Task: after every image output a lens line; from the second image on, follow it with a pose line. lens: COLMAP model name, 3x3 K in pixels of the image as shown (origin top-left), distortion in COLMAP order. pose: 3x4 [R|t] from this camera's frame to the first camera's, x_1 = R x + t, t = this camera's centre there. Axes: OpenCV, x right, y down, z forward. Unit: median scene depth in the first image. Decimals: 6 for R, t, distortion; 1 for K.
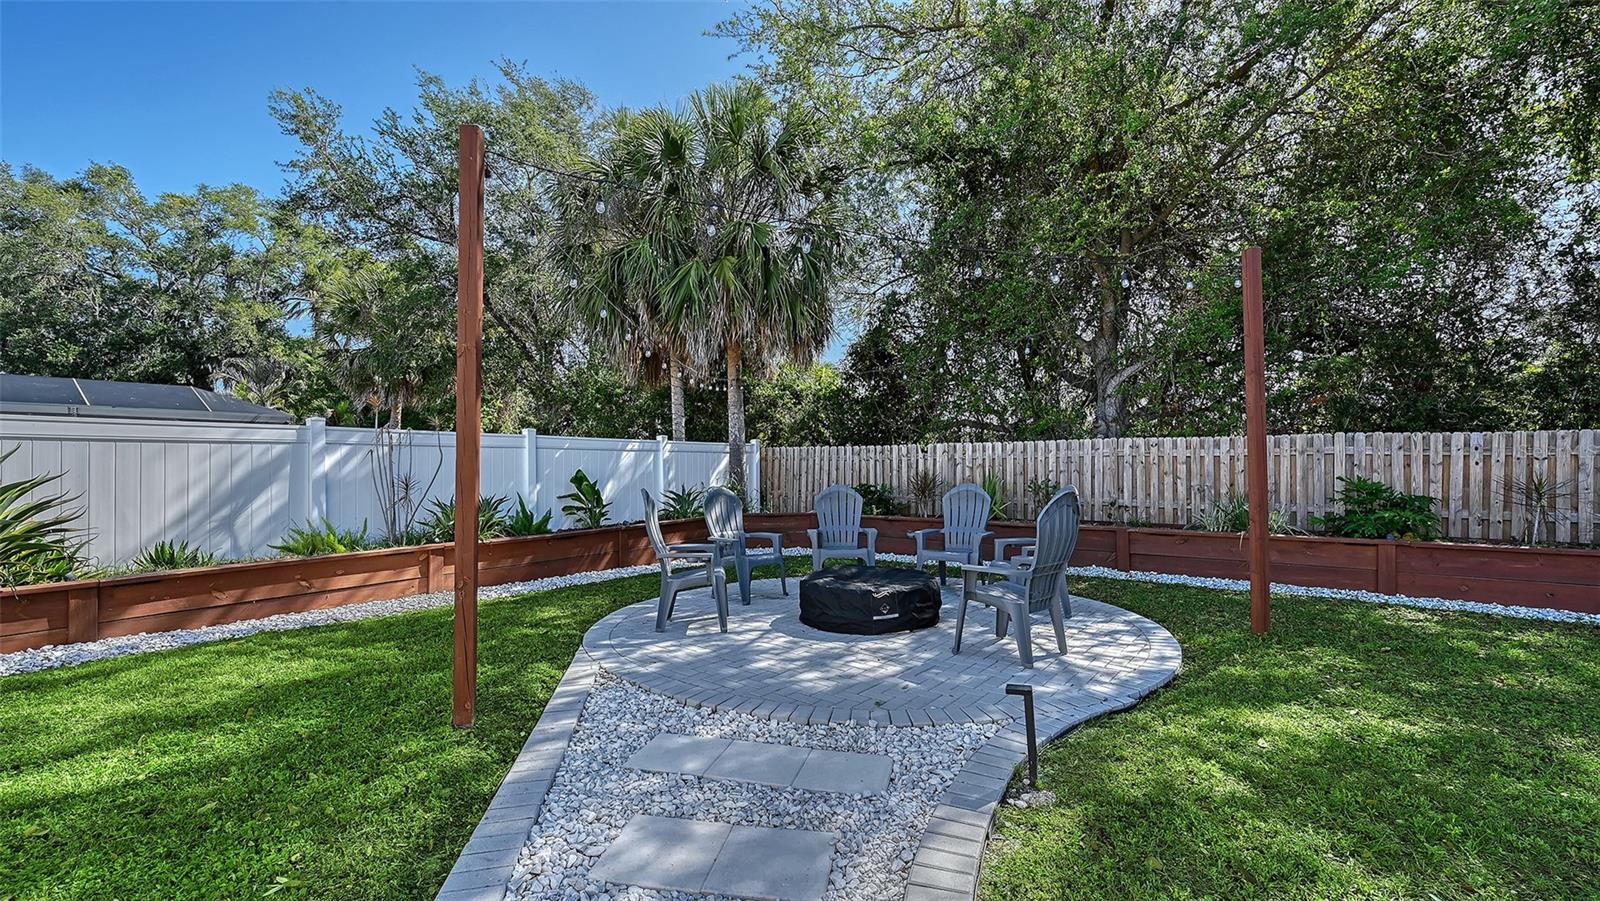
lens RADIAL K [[643.5, 0, 800.0], [0, 643.5, 450.5], [0, 0, 1]] dist [-0.002169, 0.000131]
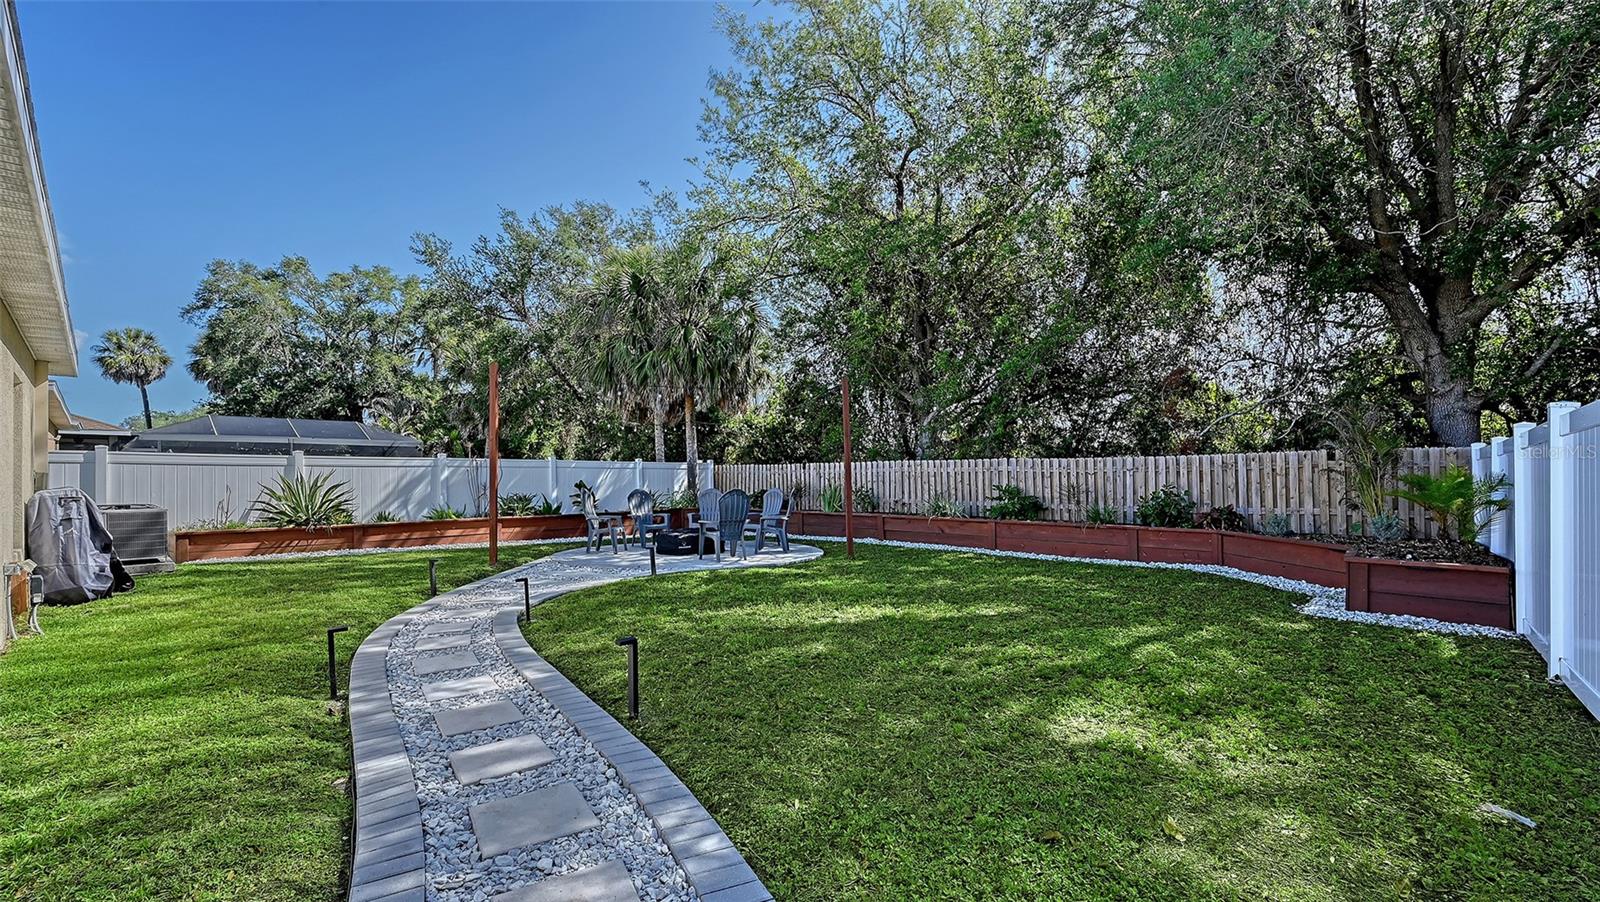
lens RADIAL K [[649.3, 0, 802.8], [0, 649.3, 464.5], [0, 0, 1]] dist [-0.002514, -0.000047]
pose [[0.992175, -0.001776, -0.124844, 0.359283], [0.002393, 0.999986, 0.004795, -0.013936], [0.124834, -0.005056, 0.992165, -0.504041]]
